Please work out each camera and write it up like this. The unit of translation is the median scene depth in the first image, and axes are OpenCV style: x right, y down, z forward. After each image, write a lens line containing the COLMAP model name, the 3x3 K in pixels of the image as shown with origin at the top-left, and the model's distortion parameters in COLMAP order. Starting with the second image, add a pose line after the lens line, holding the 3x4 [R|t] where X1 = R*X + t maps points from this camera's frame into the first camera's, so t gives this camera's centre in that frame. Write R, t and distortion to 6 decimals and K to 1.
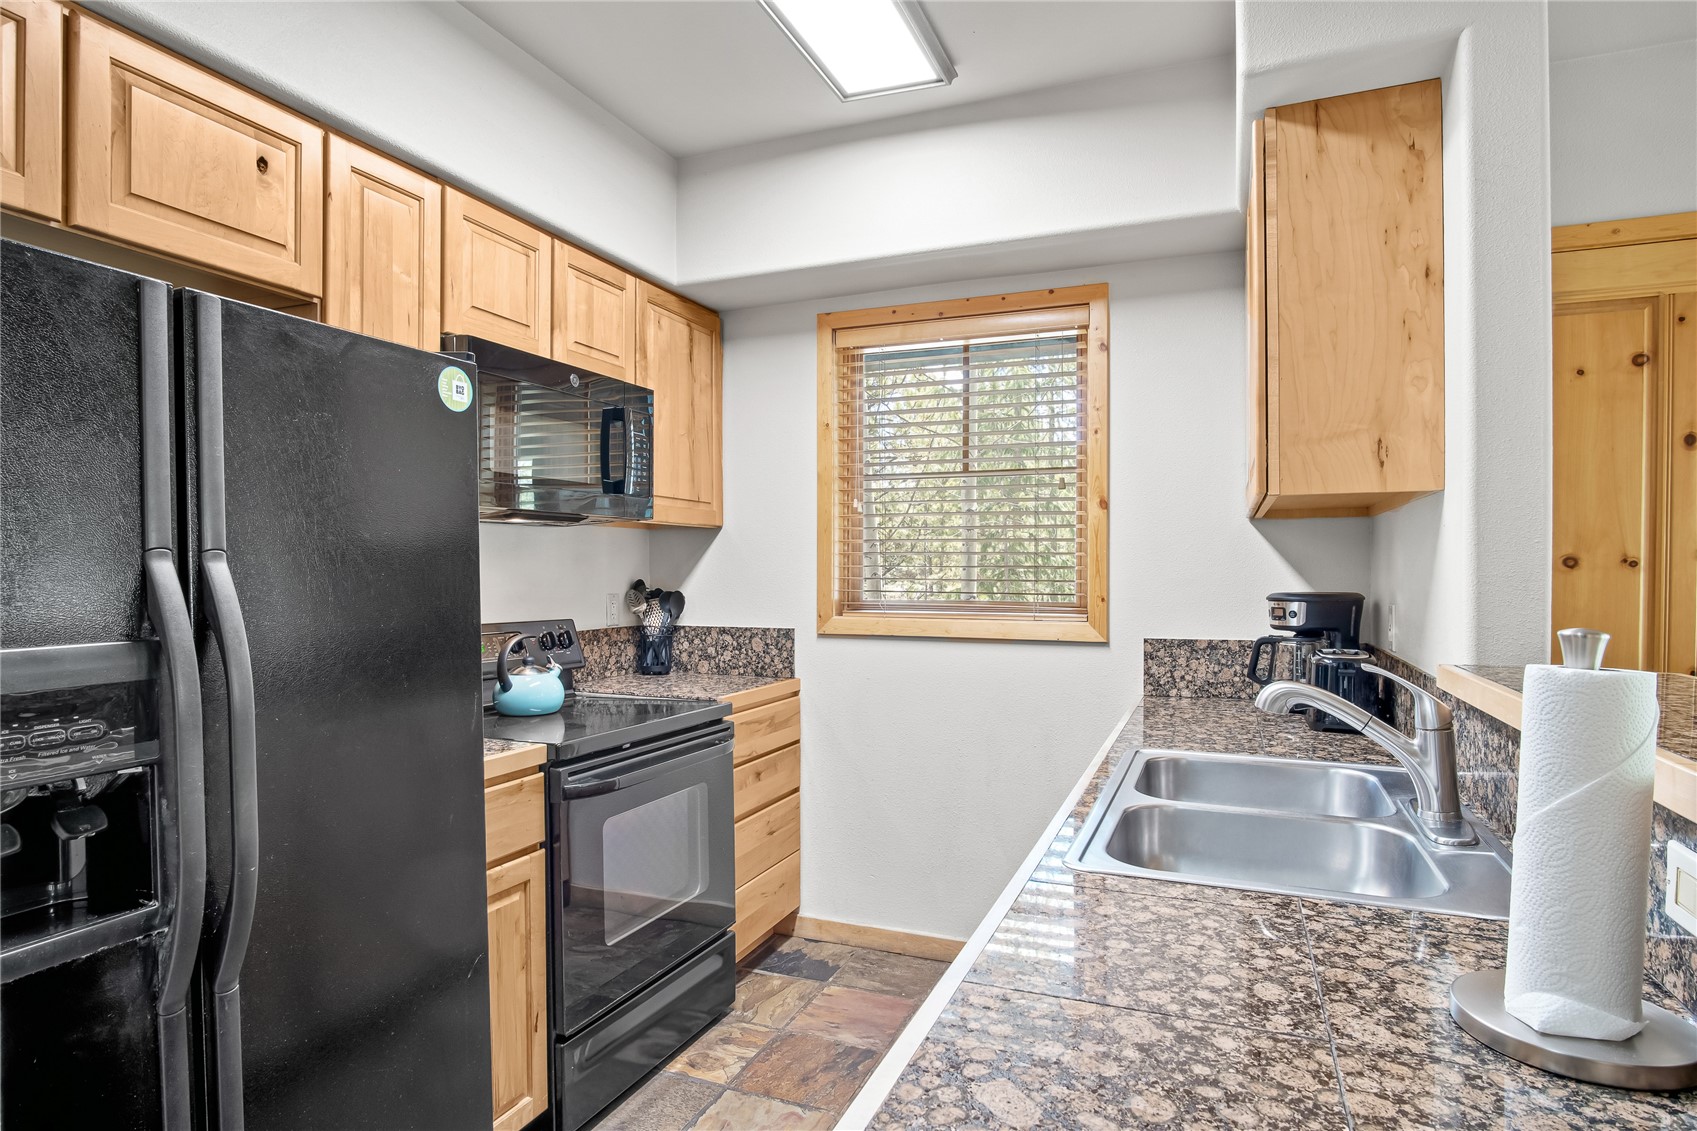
lens RADIAL K [[919.4, 0, 849.7], [0, 919.4, 581.0], [0, 0, 1]] dist [-0.031723, 0.007328]
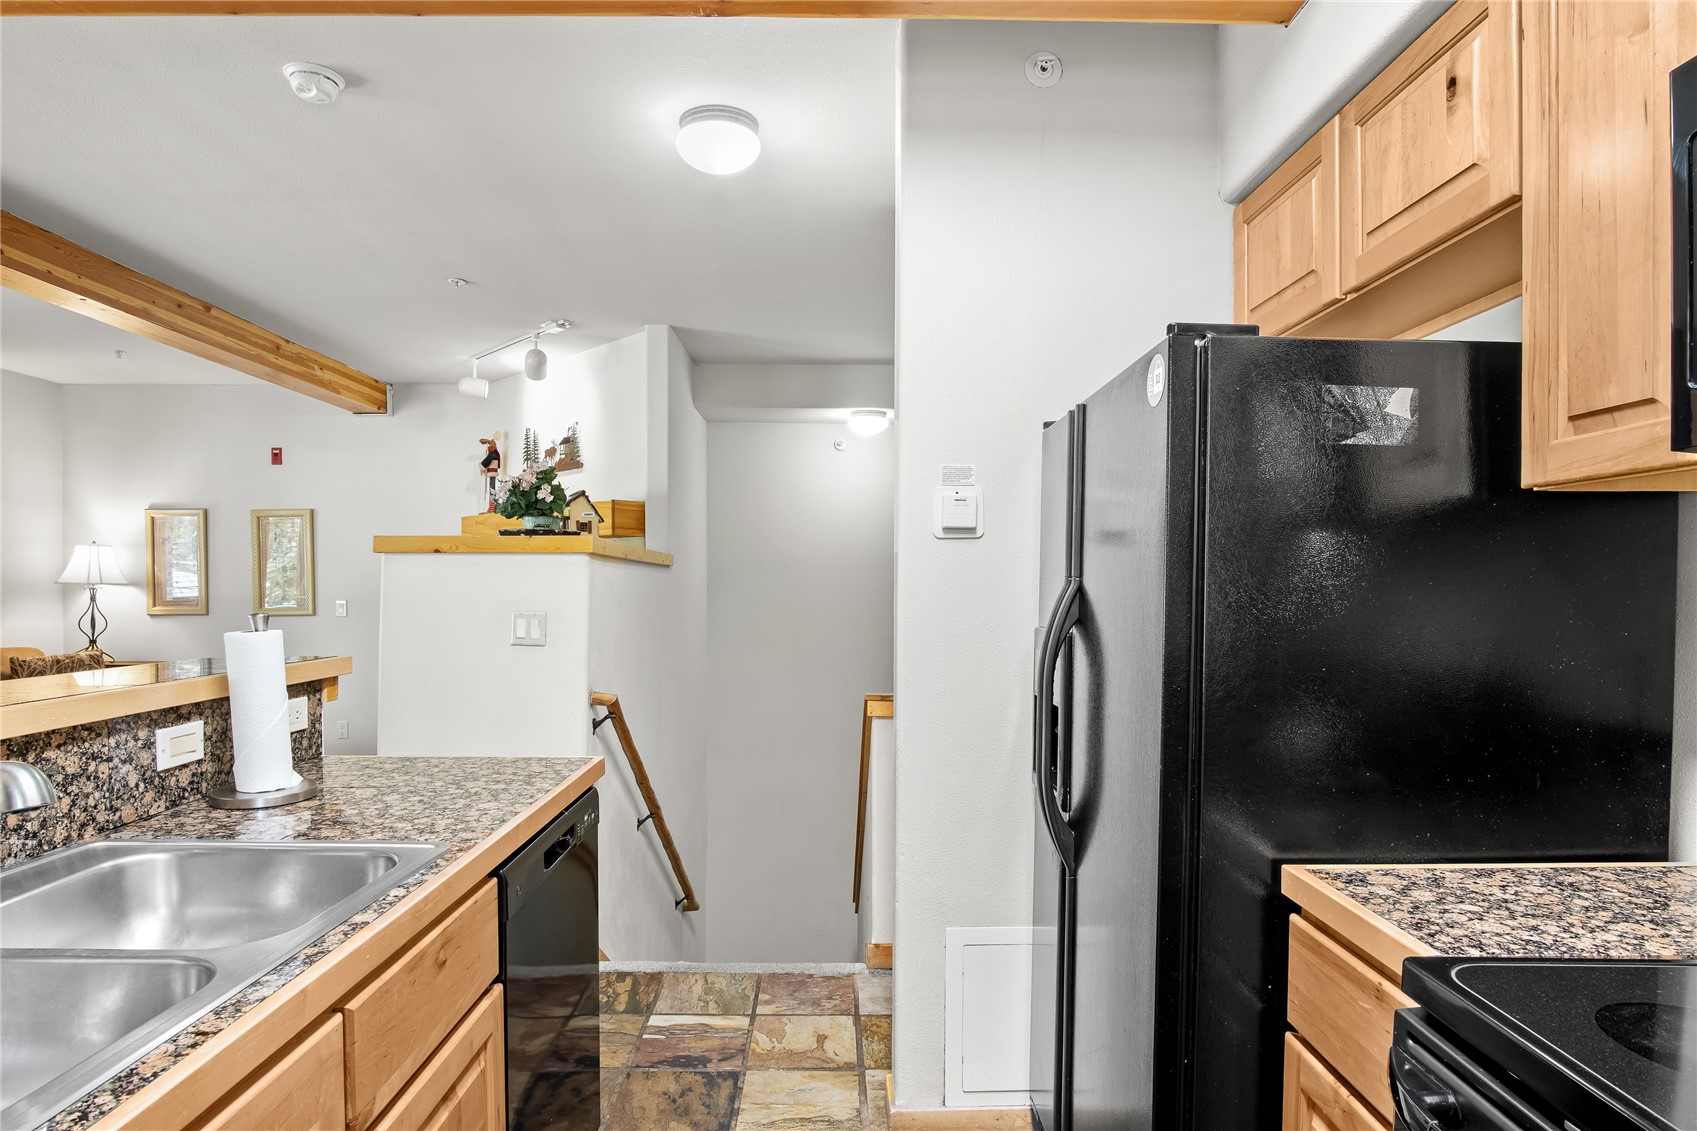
lens RADIAL K [[925.7, 0, 835.2], [0, 925.7, 598.5], [0, 0, 1]] dist [-0.022847, 0.003148]
pose [[-0.923137, -0.000078, -0.384471, 0.111185], [-0.010285, 0.999647, 0.024493, -0.014374], [0.384334, 0.026565, -0.922812, 1.052677]]
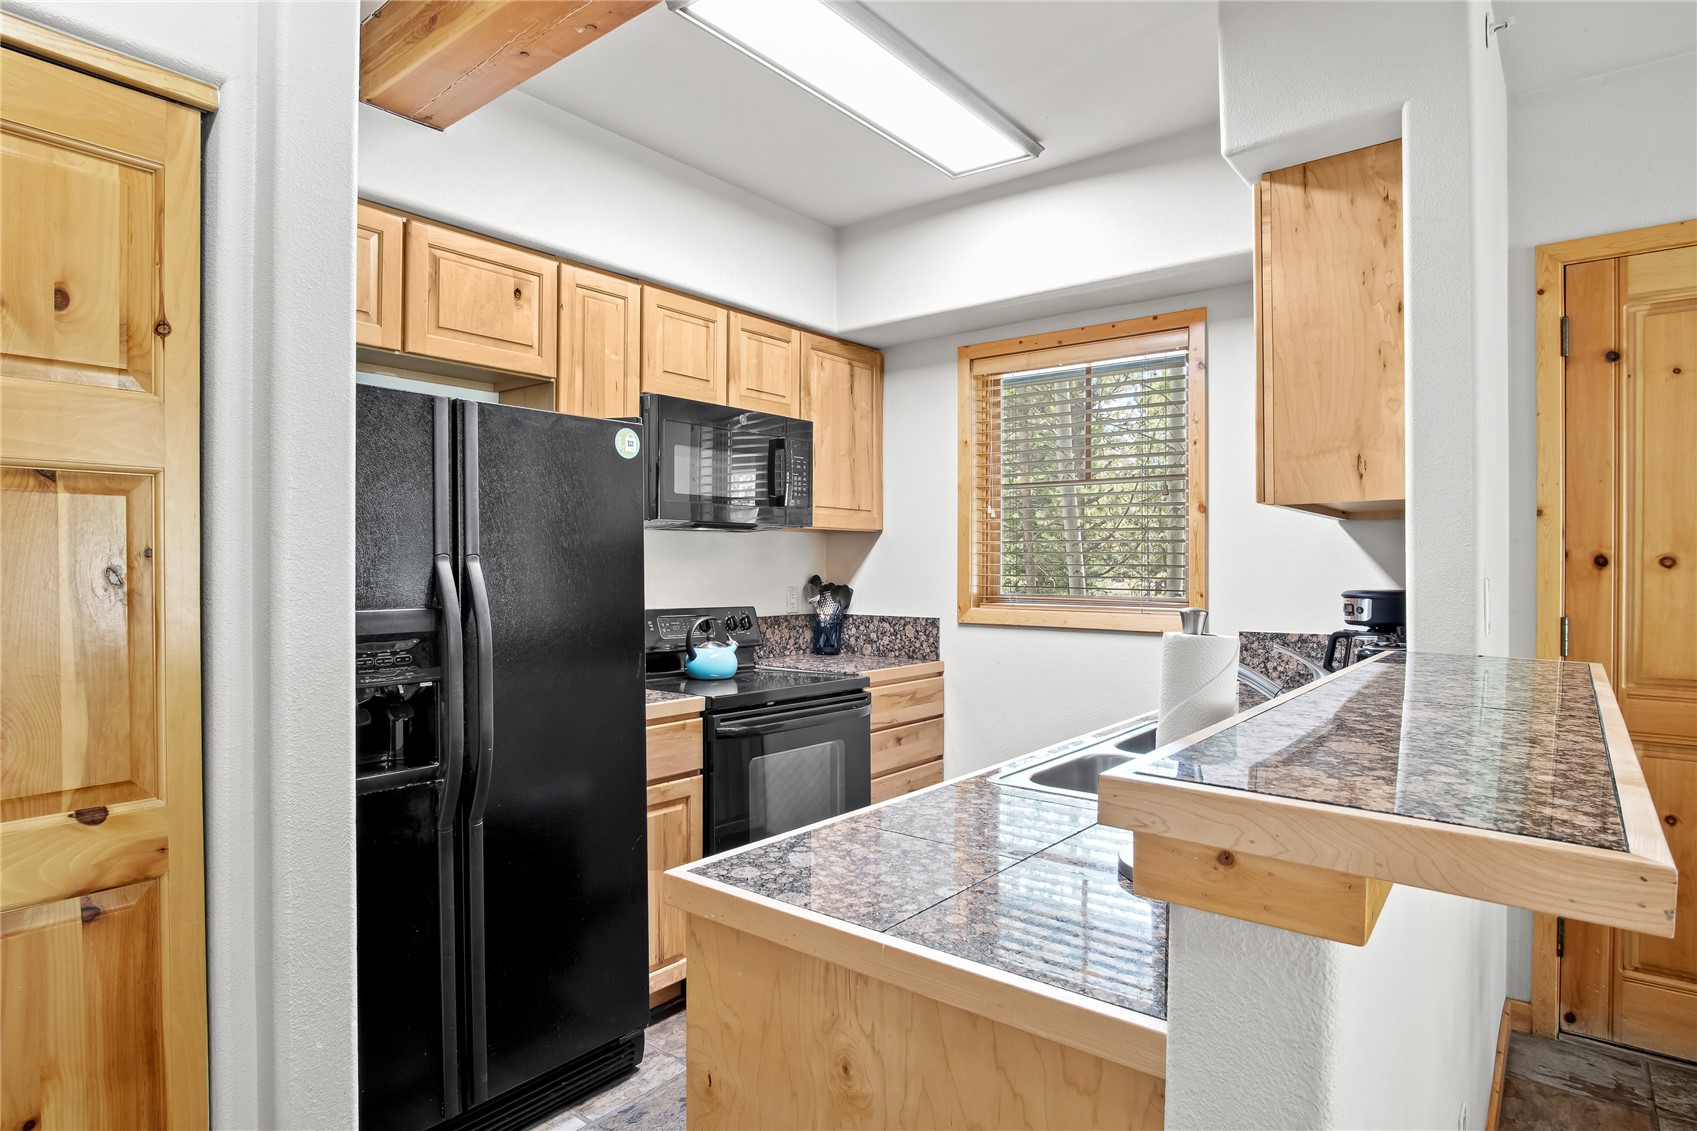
lens RADIAL K [[924.9, 0, 848.5], [0, 924.9, 565.5], [0, 0, 1]] dist [-0.031756, 0.006855]
pose [[0.959659, 0.002071, -0.281157, 0.201596], [-0.005848, 0.999904, -0.012596, 0.001037], [0.281104, 0.013733, 0.959579, -0.196180]]
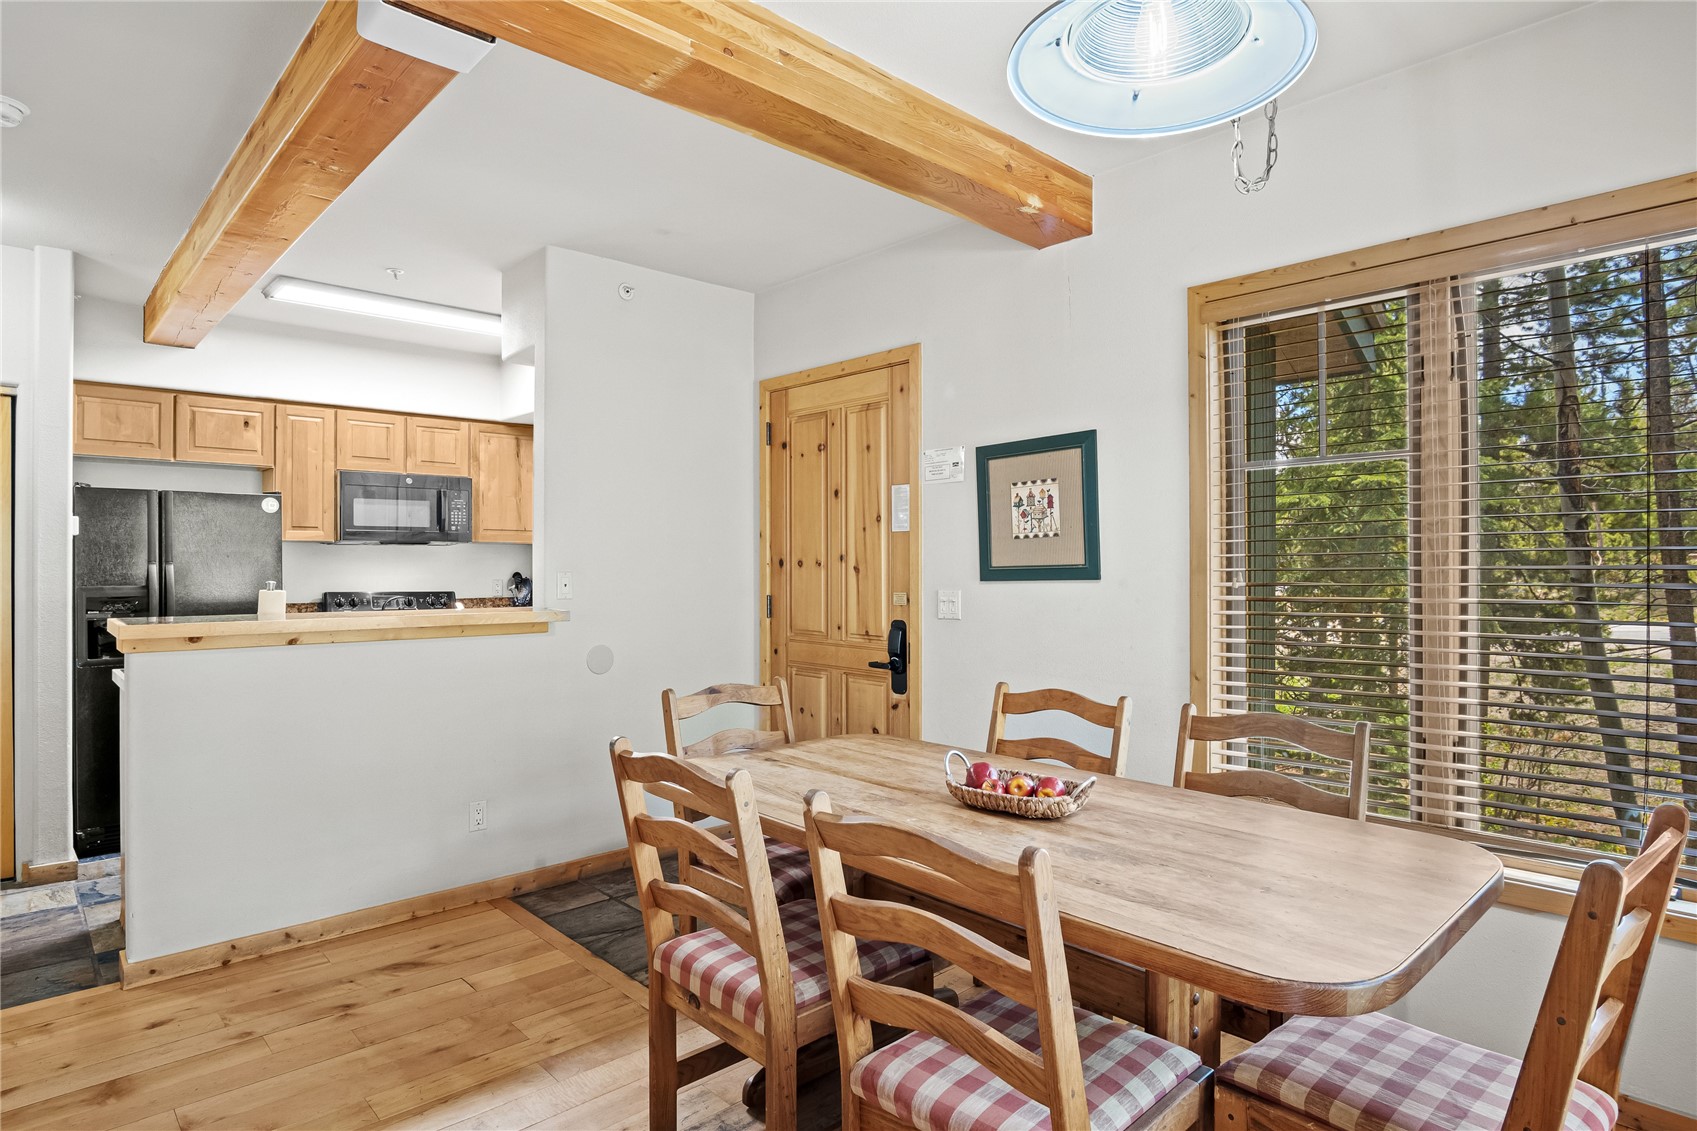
lens RADIAL K [[924.9, 0, 848.5], [0, 924.9, 565.5], [0, 0, 1]] dist [-0.031756, 0.006855]
pose [[0.911459, 0.000479, -0.411391, 1.525805], [-0.005243, 0.999932, -0.010454, 0.001579], [0.411358, 0.011685, 0.911399, -0.559132]]
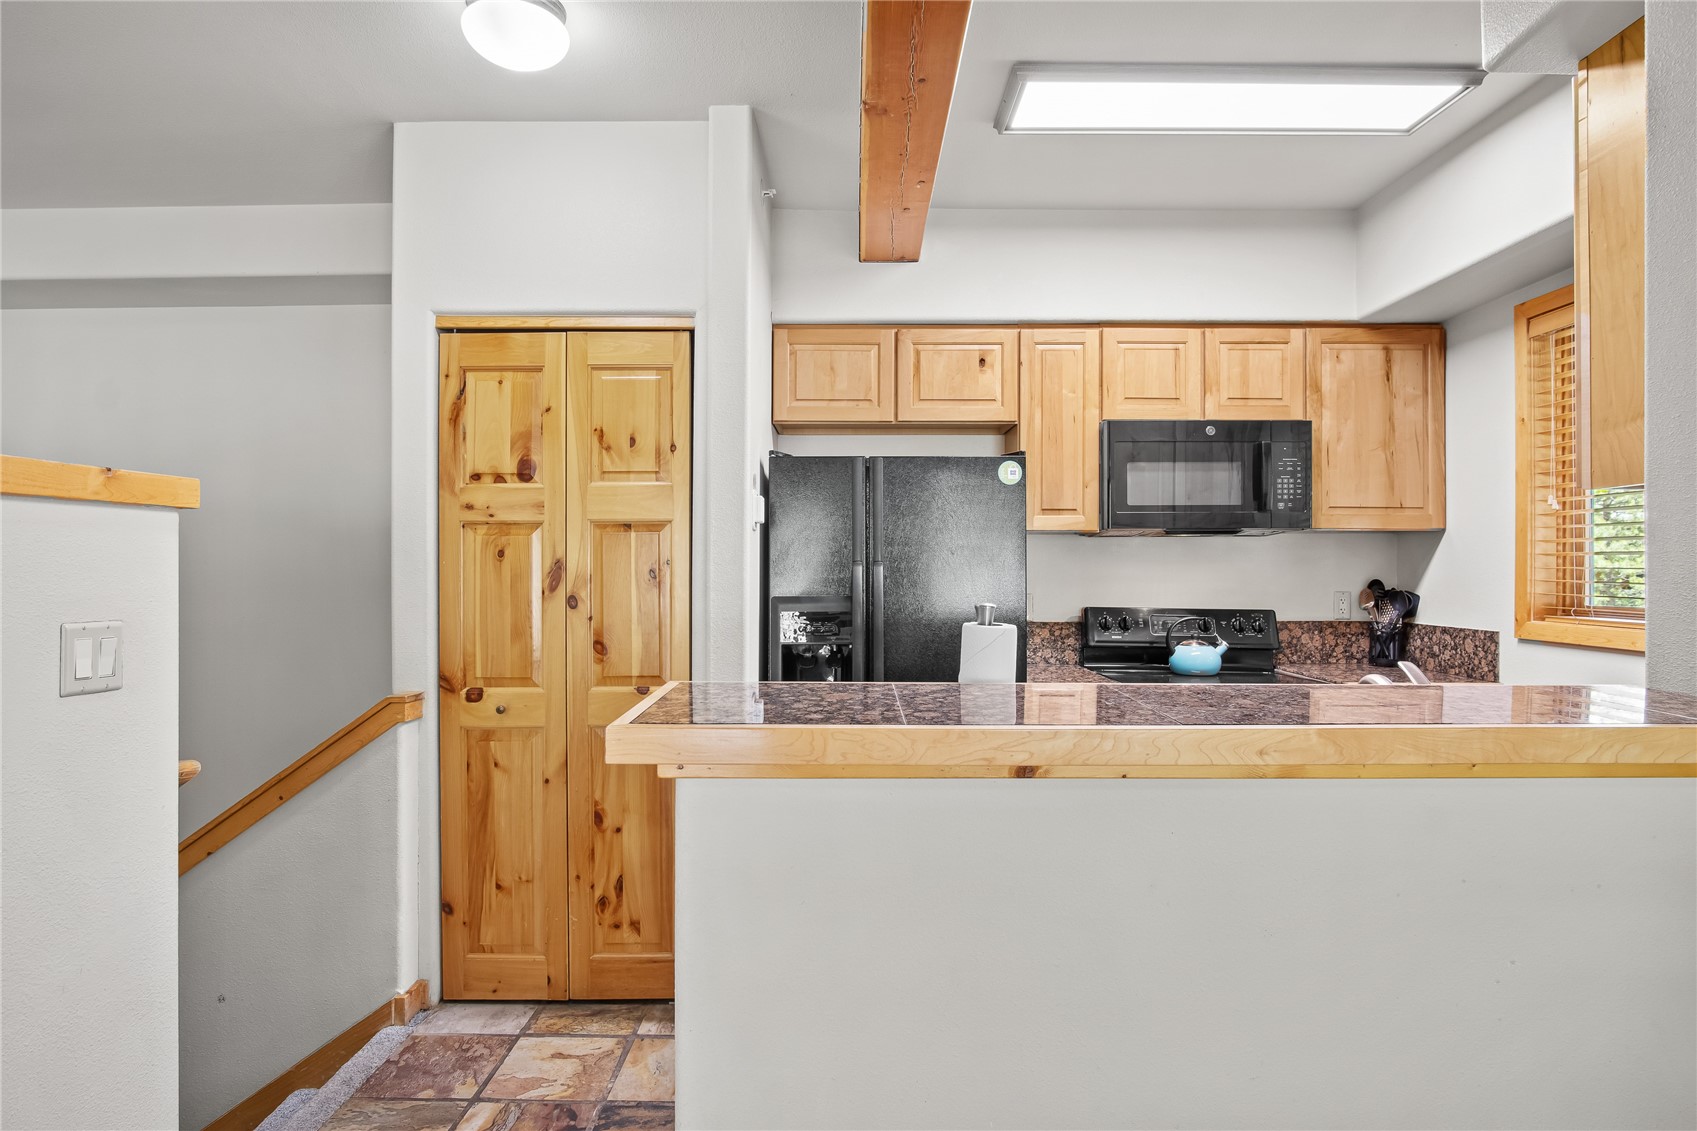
lens RADIAL K [[915.2, 0, 850.1], [0, 915.2, 568.0], [0, 0, 1]] dist [-0.022781, 0.000963]
pose [[0.375802, 0.001055, -0.926699, 0.729407], [-0.014047, 0.999891, -0.004558, -0.002164], [0.926594, 0.014730, 0.375776, 0.000540]]
